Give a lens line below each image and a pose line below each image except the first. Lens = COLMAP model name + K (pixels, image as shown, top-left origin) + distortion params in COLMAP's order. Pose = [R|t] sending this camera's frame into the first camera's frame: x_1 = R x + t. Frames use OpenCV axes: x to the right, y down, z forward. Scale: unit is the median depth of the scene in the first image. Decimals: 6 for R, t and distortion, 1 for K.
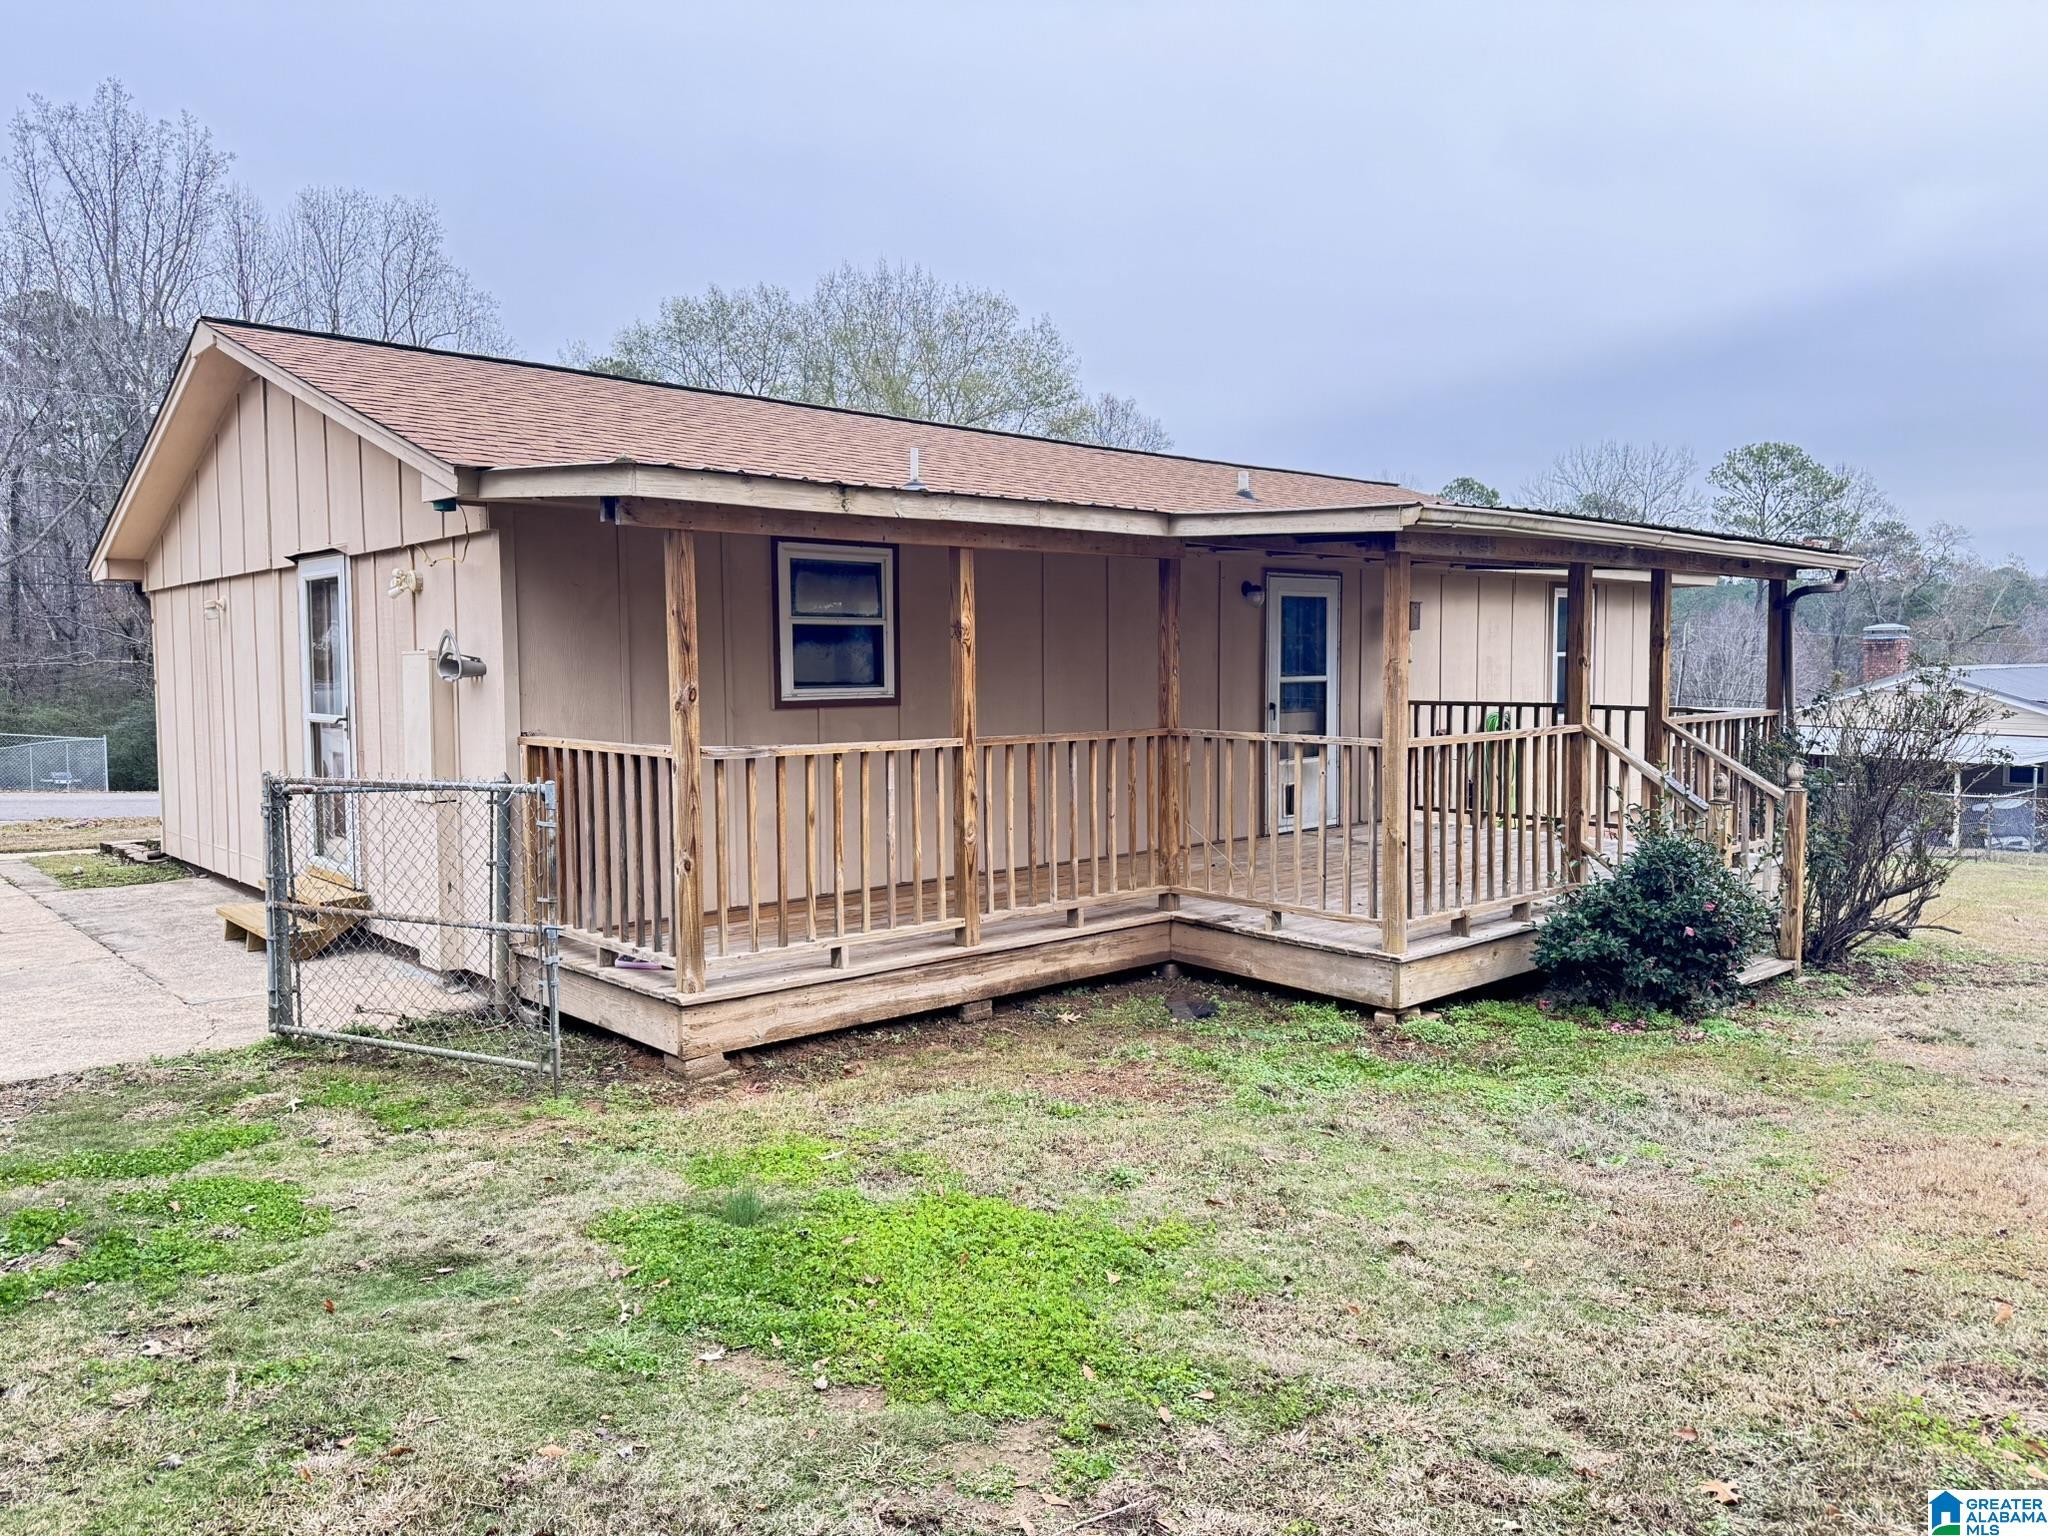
lens RADIAL K [[1435.4, 0, 1028.6], [0, 1435.4, 769.1], [0, 0, 1]] dist [0.048482, -0.054988]
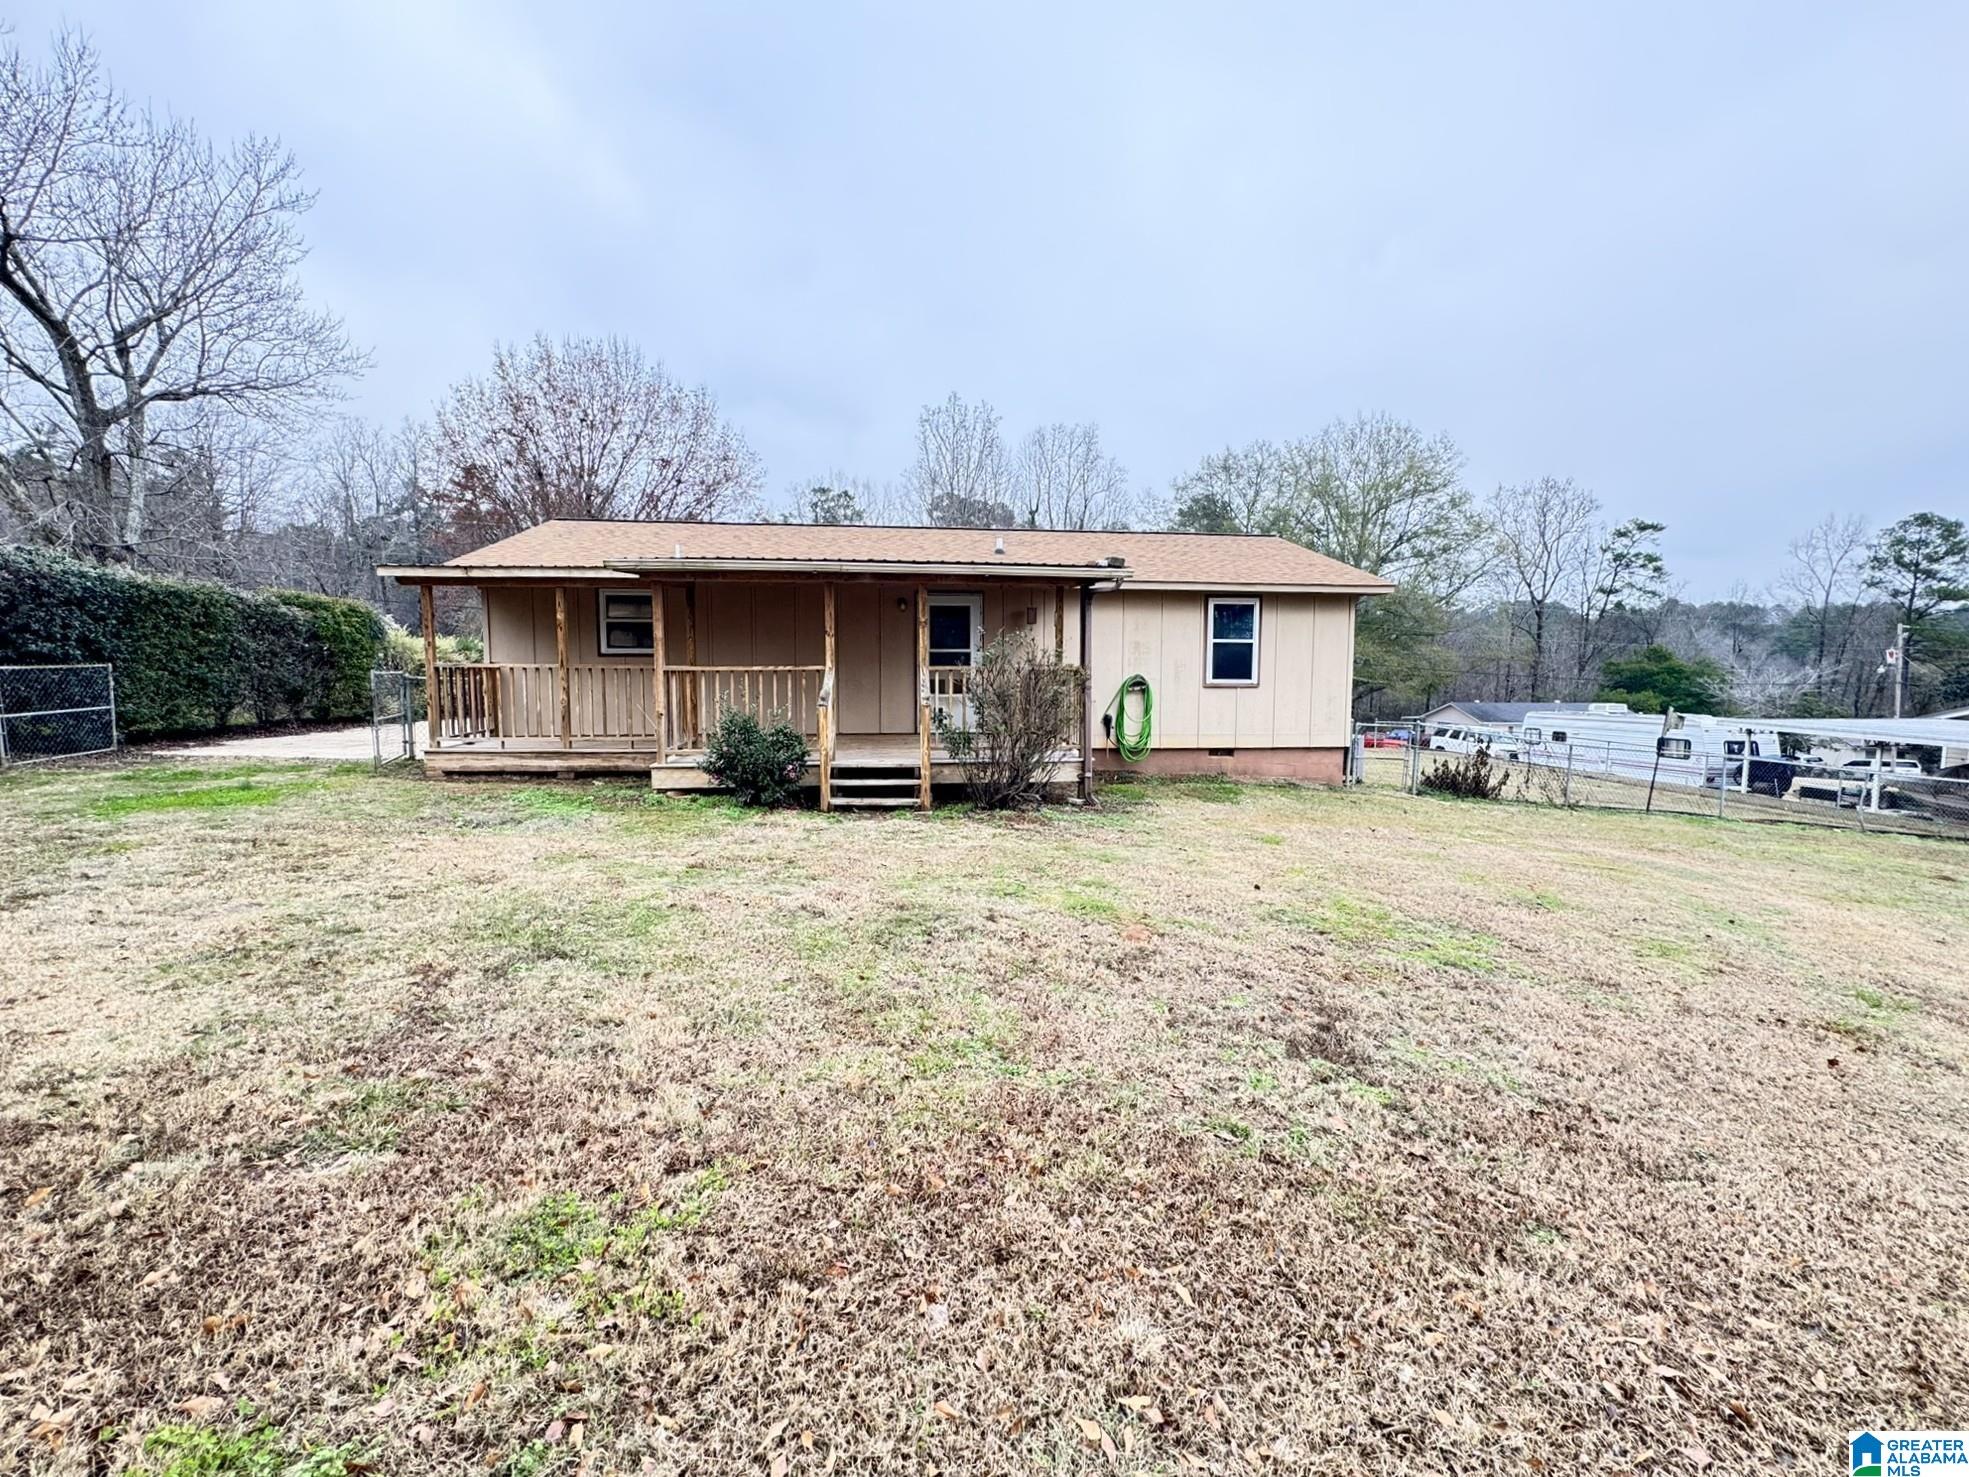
lens RADIAL K [[821.2, 0, 984.5], [0, 821.2, 738.5], [0, 0, 1]] dist [0.000568, -0.000147]
pose [[0.813829, 0.058561, -0.578146, 0.829187], [-0.050441, 0.998273, 0.030113, 0.016022], [0.578911, 0.004655, 0.815377, 0.161111]]
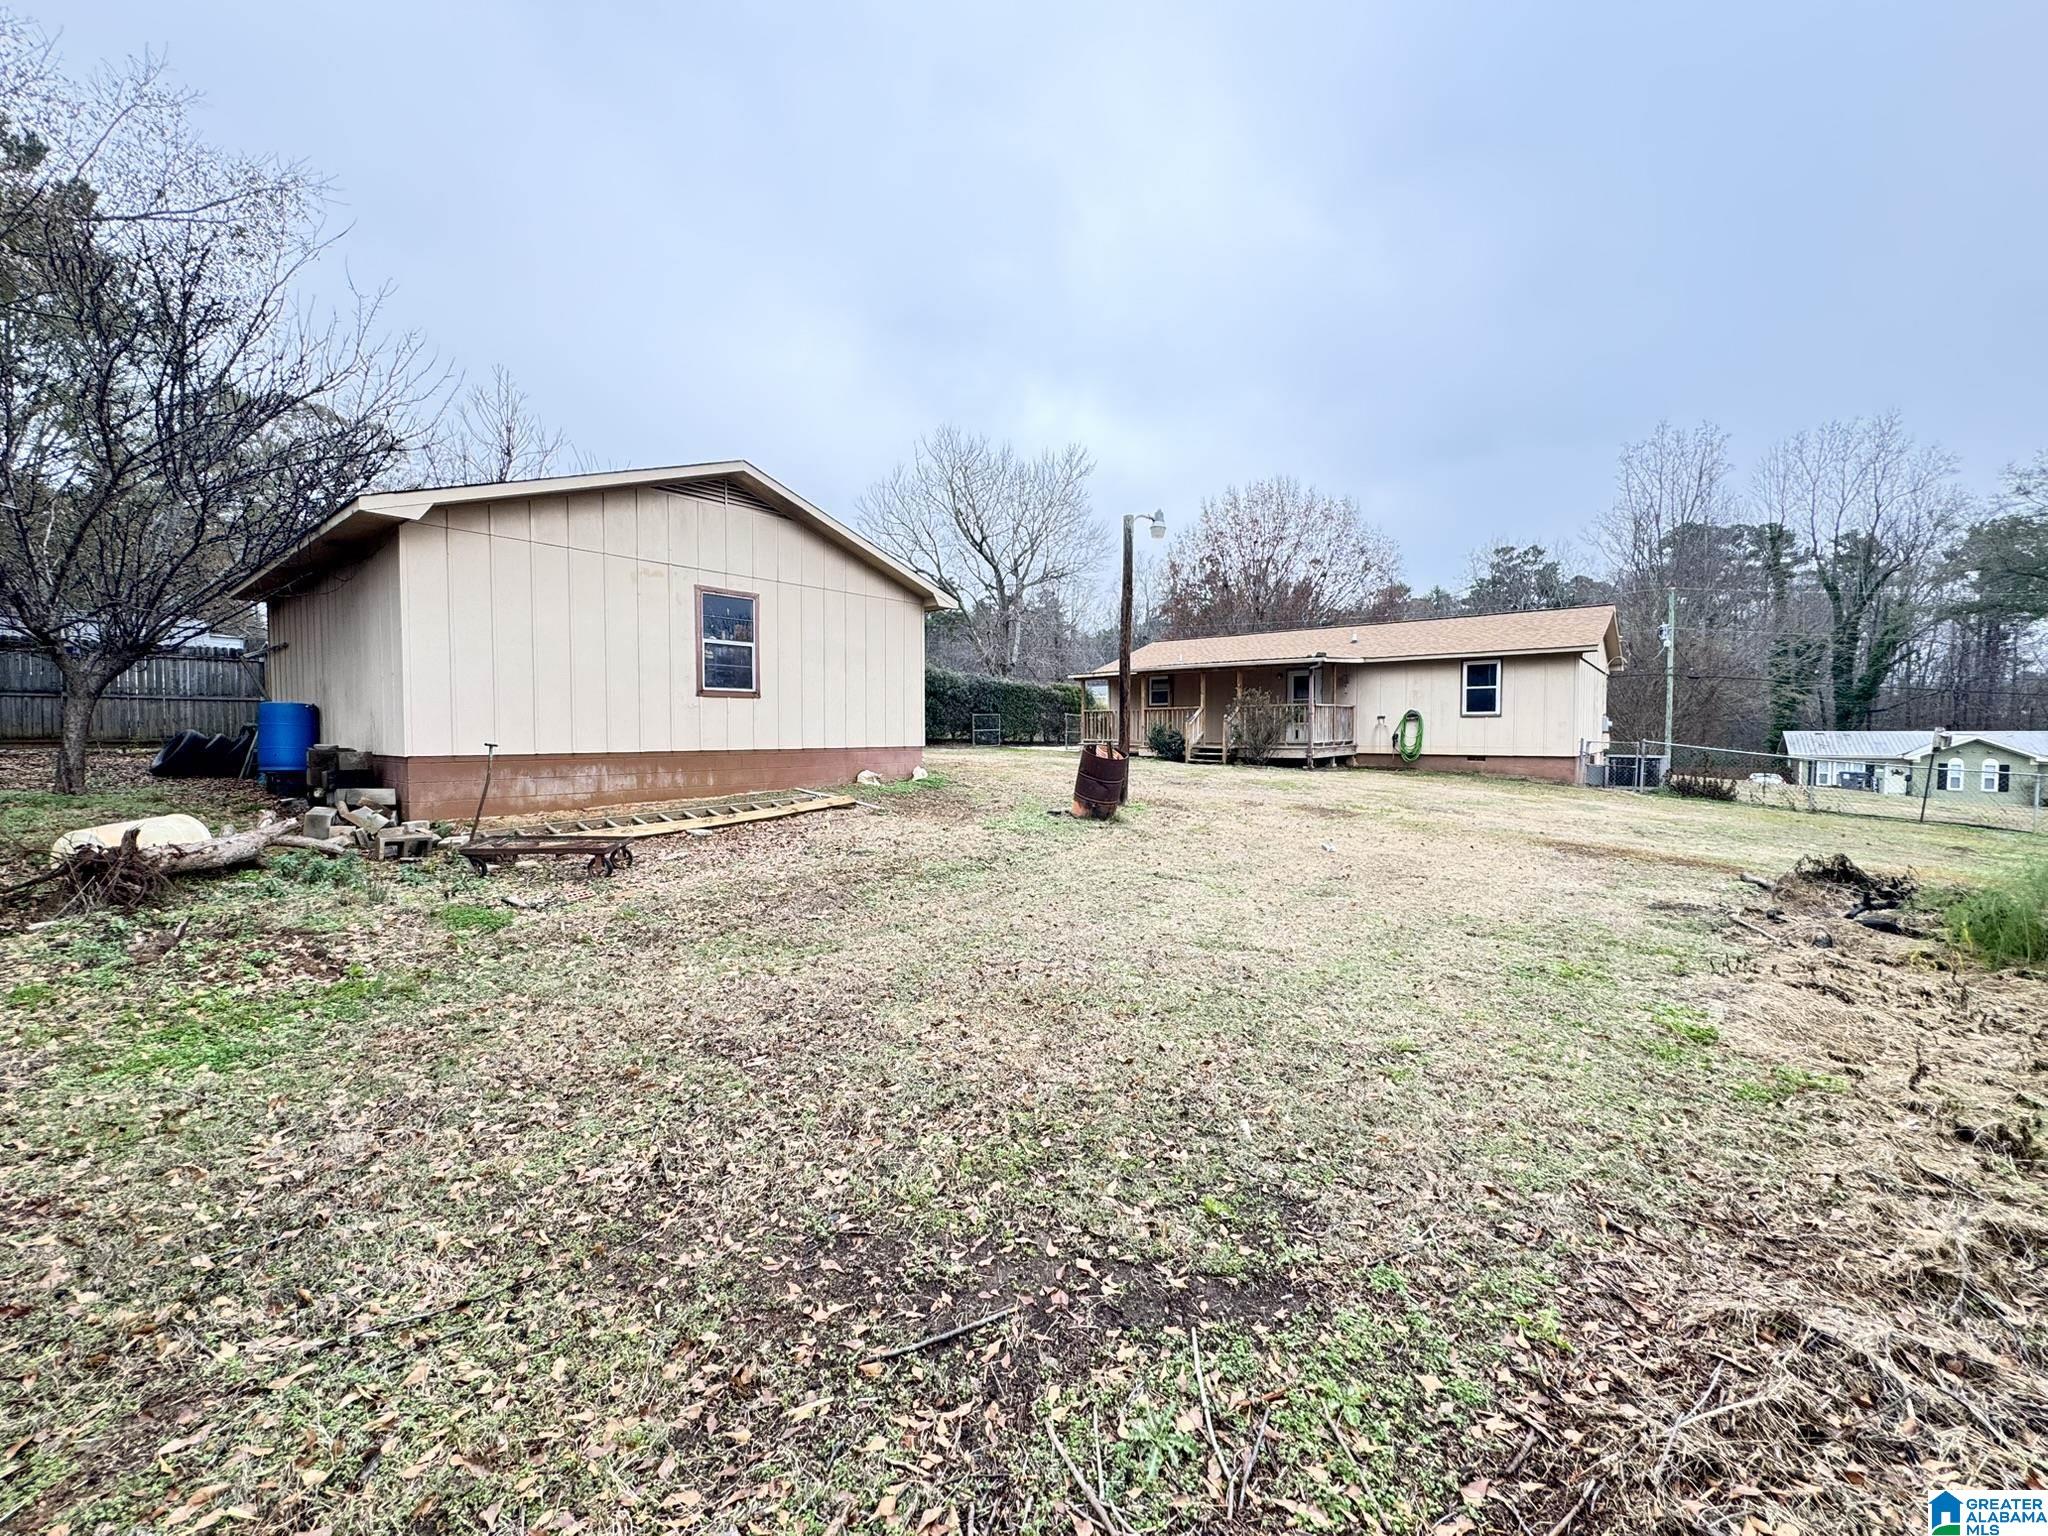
lens RADIAL K [[818.6, 0, 1034.0], [0, 818.6, 766.5], [0, 0, 1]] dist [0.001146, 0.000406]
pose [[0.166770, 0.046208, -0.984913, 1.995387], [-0.071645, 0.996829, 0.034636, 0.075975], [0.983390, 0.064788, 0.169551, 0.032186]]
